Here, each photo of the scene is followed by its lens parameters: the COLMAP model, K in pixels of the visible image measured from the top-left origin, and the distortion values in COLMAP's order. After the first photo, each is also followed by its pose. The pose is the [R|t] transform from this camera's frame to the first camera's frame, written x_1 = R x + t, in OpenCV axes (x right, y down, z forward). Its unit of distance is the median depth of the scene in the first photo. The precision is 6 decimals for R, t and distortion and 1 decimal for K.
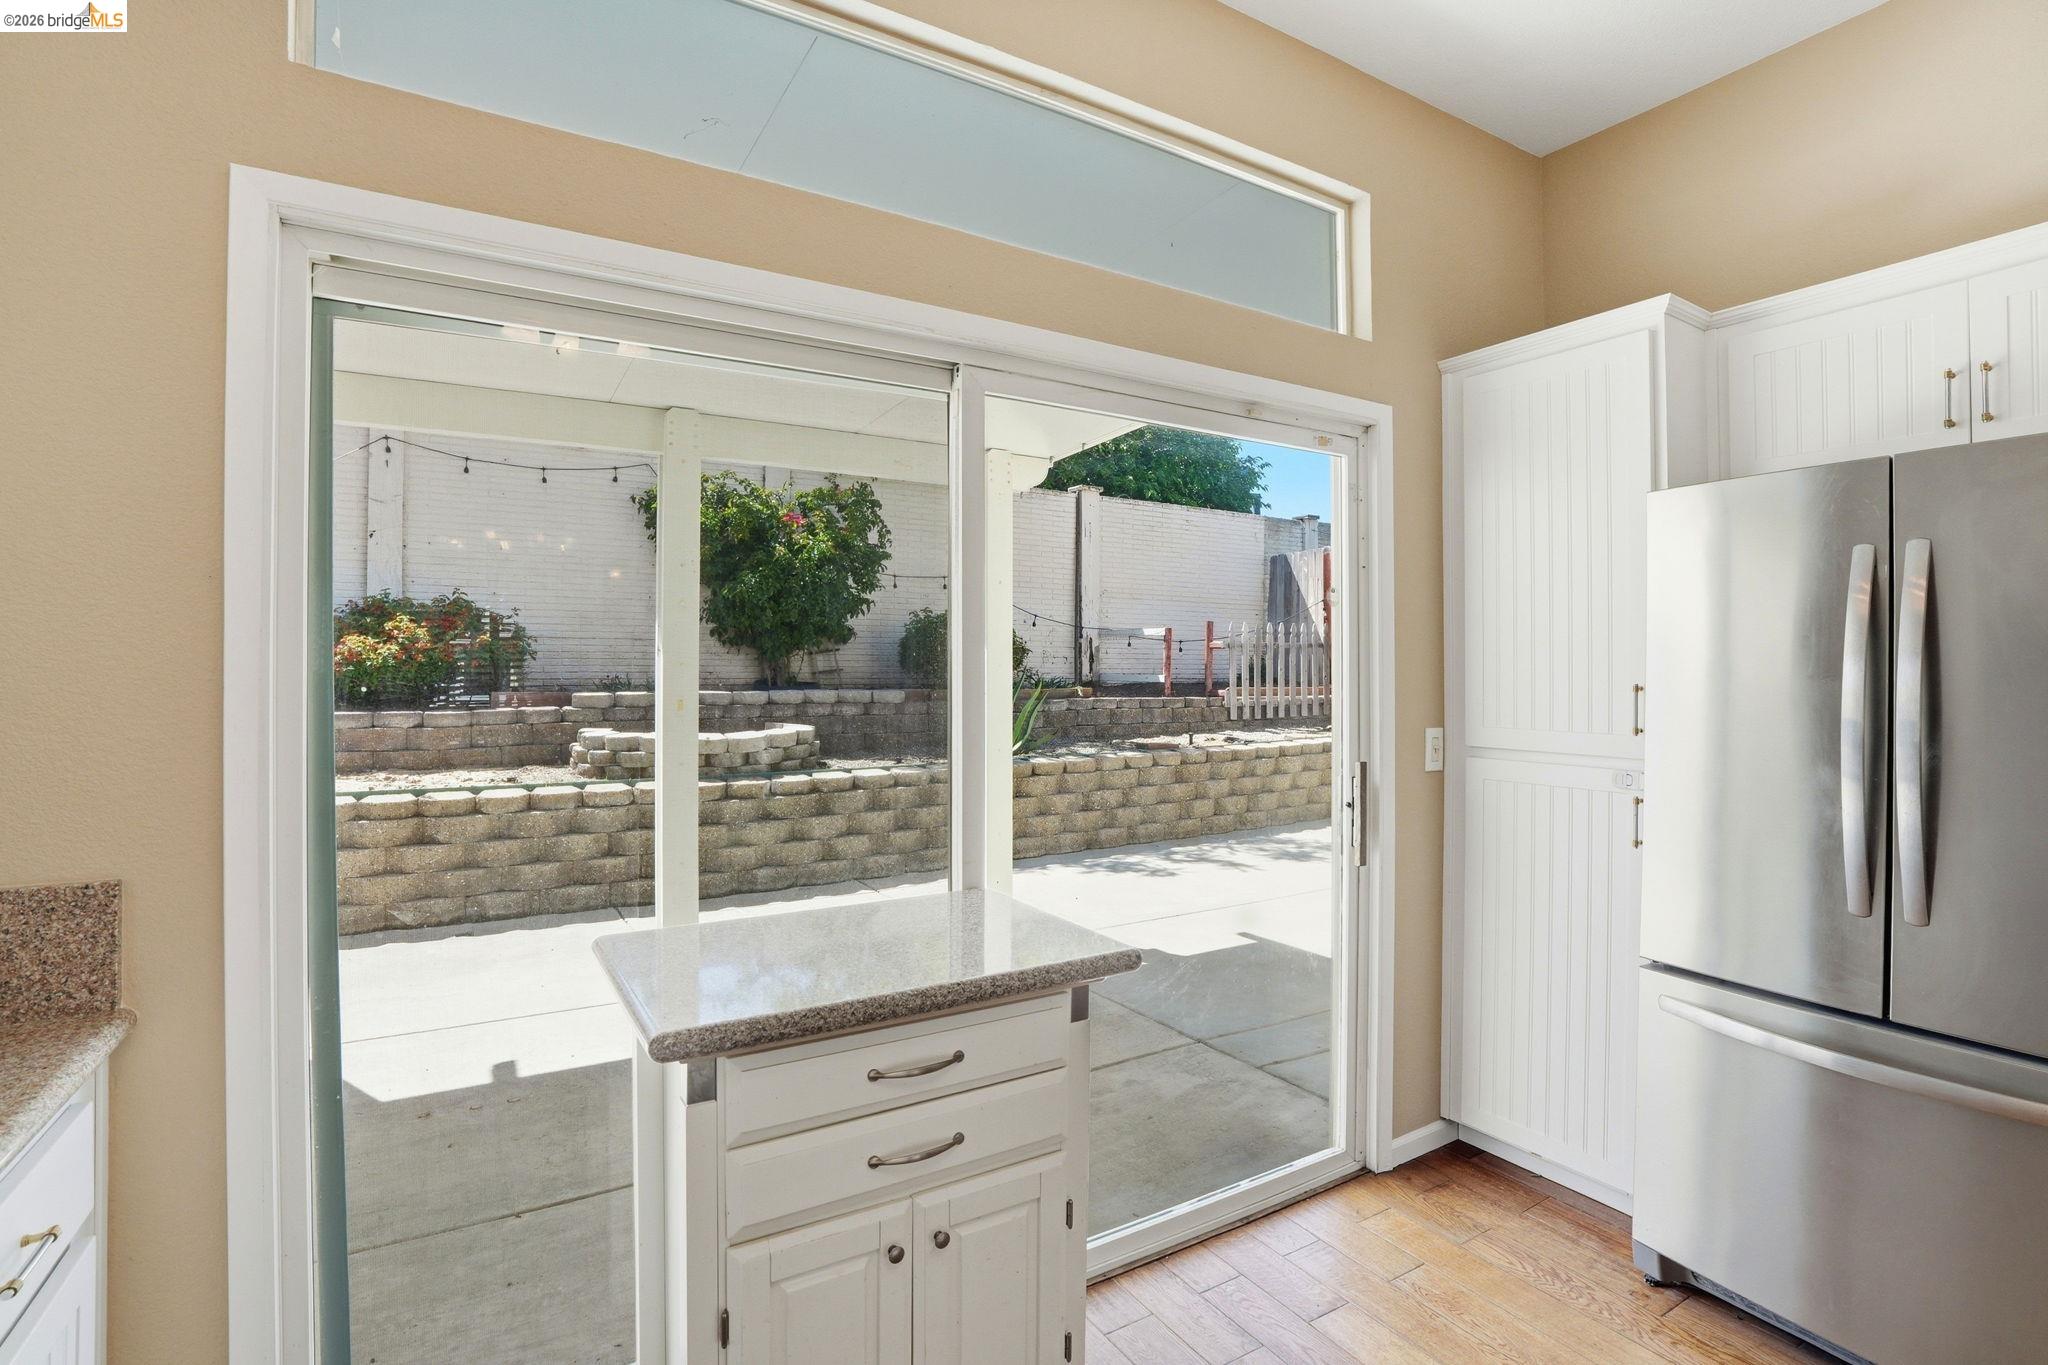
lens RADIAL K [[980.4, 0, 1018.9], [0, 980.4, 673.0], [0, 0, 1]] dist [-0.064509, 0.018042]
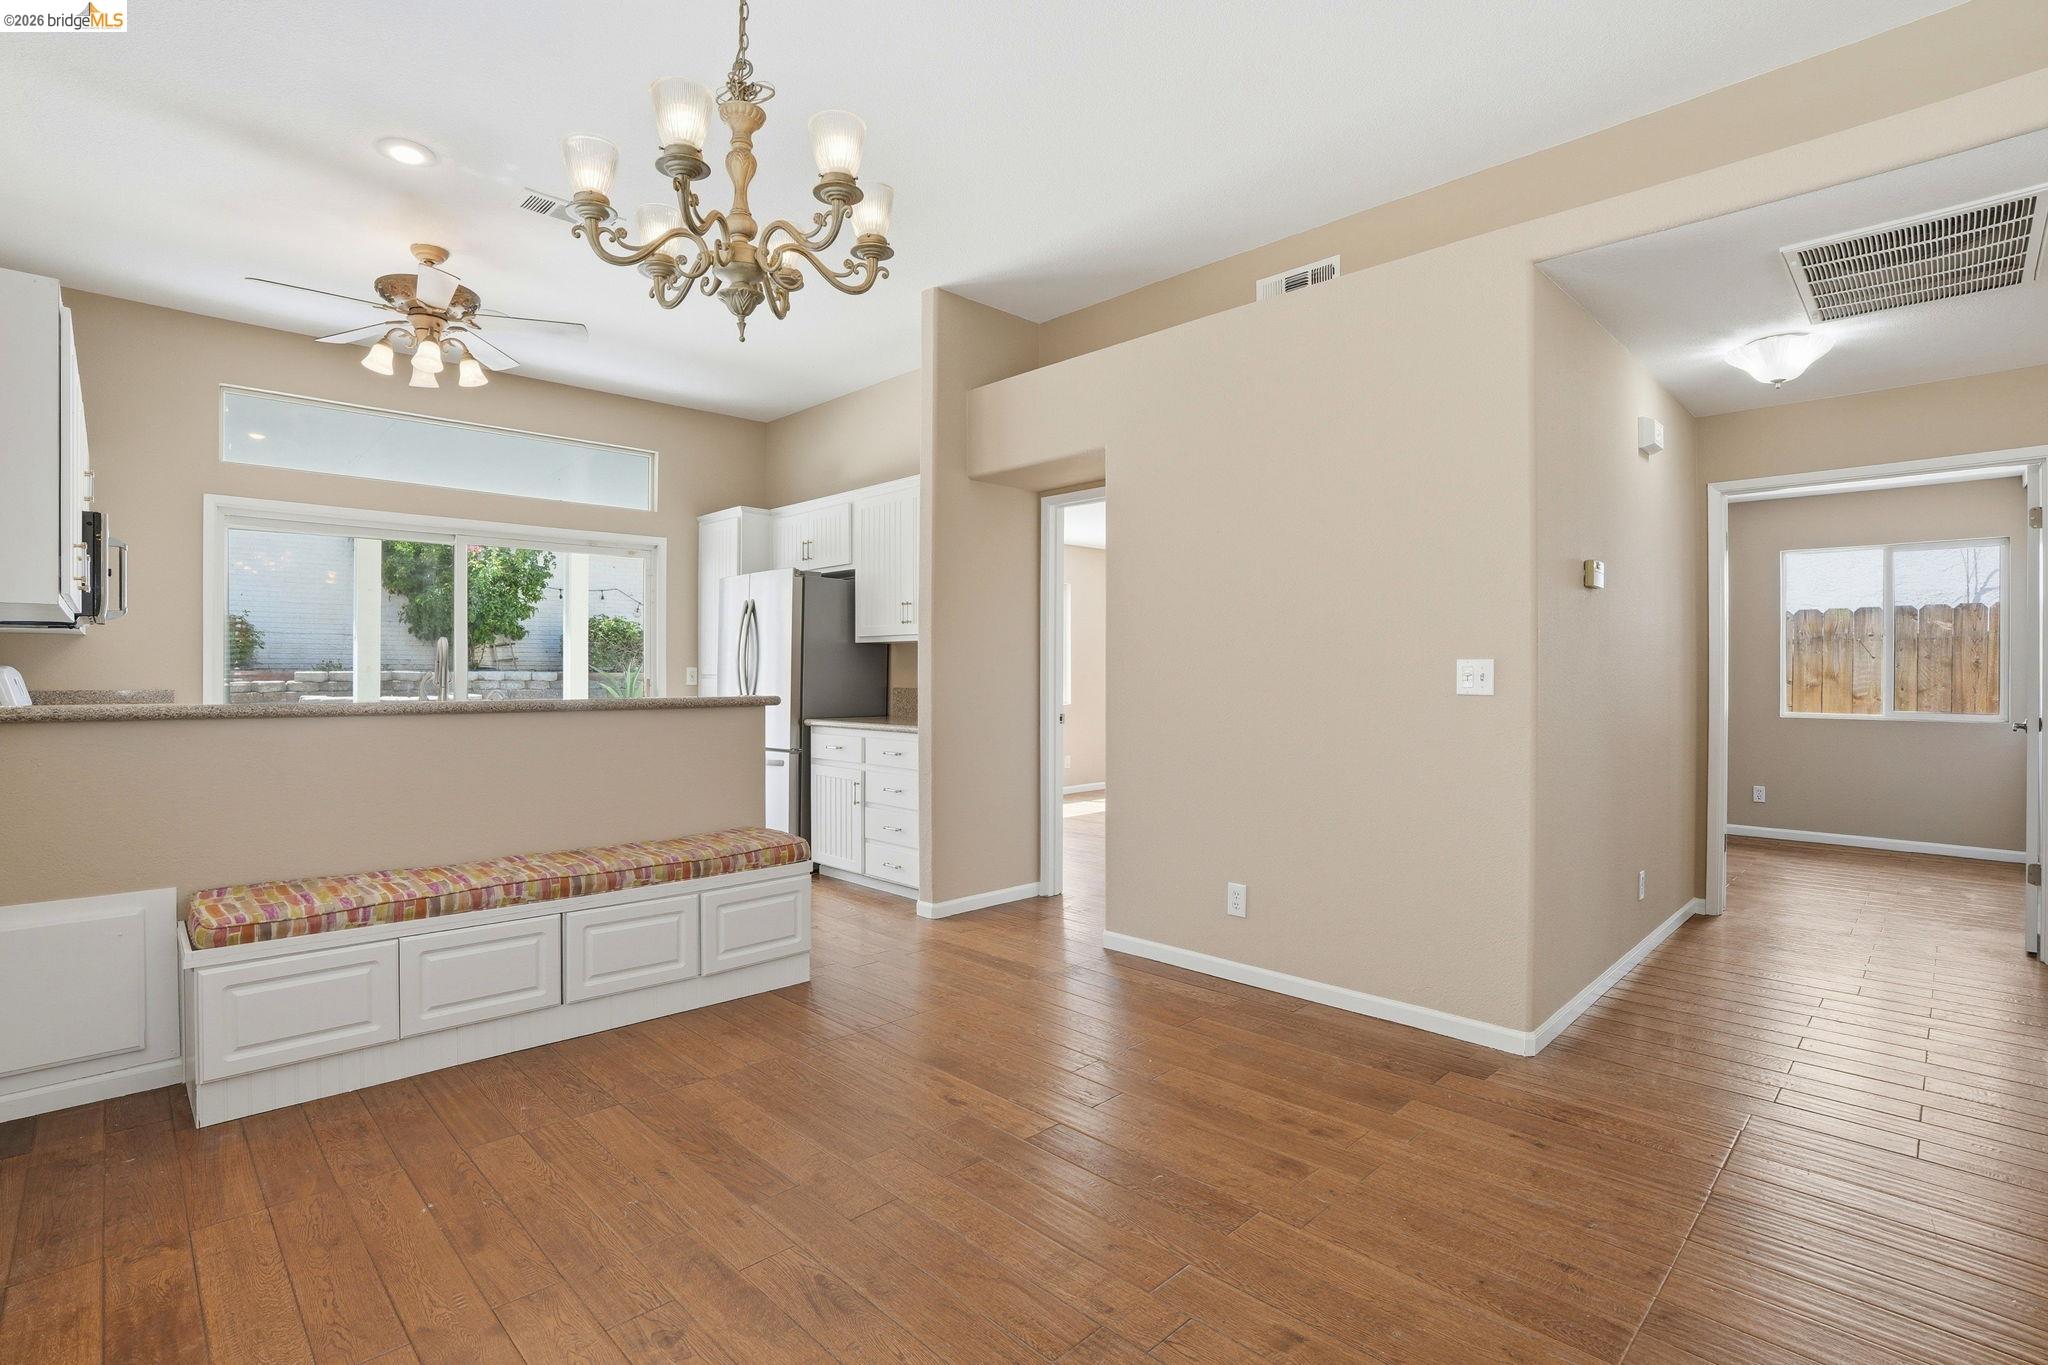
lens RADIAL K [[980.4, 0, 1052.9], [0, 980.4, 682.4], [0, 0, 1]] dist [-0.064509, 0.018042]
pose [[0.967426, -0.003673, 0.253125, 0.282425], [0.002551, 0.999985, 0.004759, 0.035557], [-0.253139, -0.003958, 0.967422, -0.673310]]
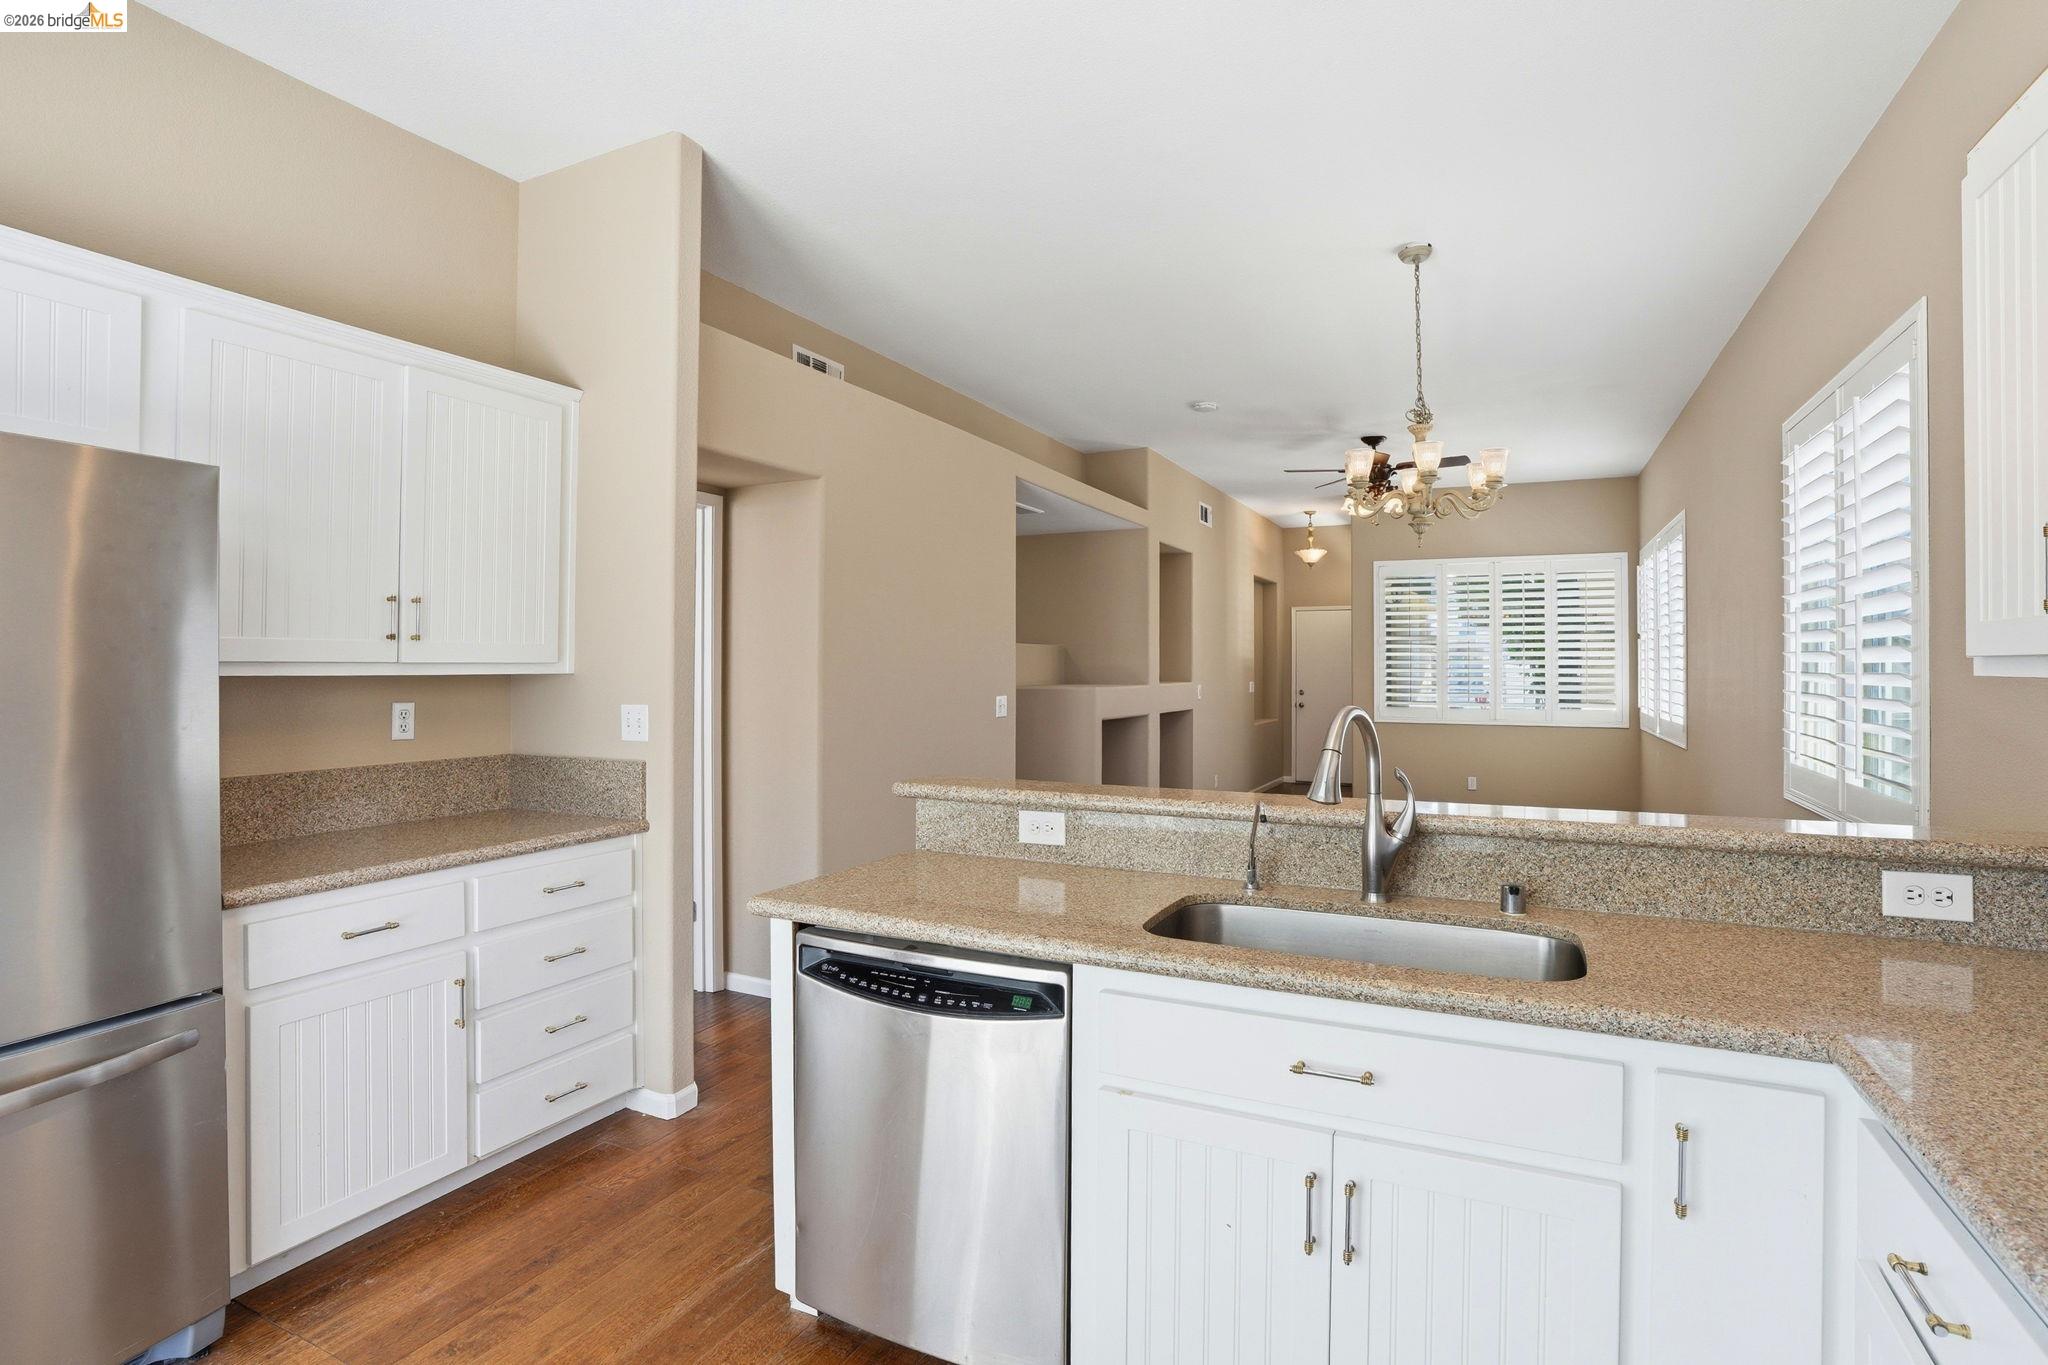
lens RADIAL K [[980.4, 0, 1014.0], [0, 980.4, 674.0], [0, 0, 1]] dist [-0.064509, 0.018042]
pose [[-0.533615, -0.010126, 0.845667, -0.092163], [0.000984, 0.999920, 0.012594, -0.000917], [-0.845727, 0.007553, -0.533563, 0.153095]]
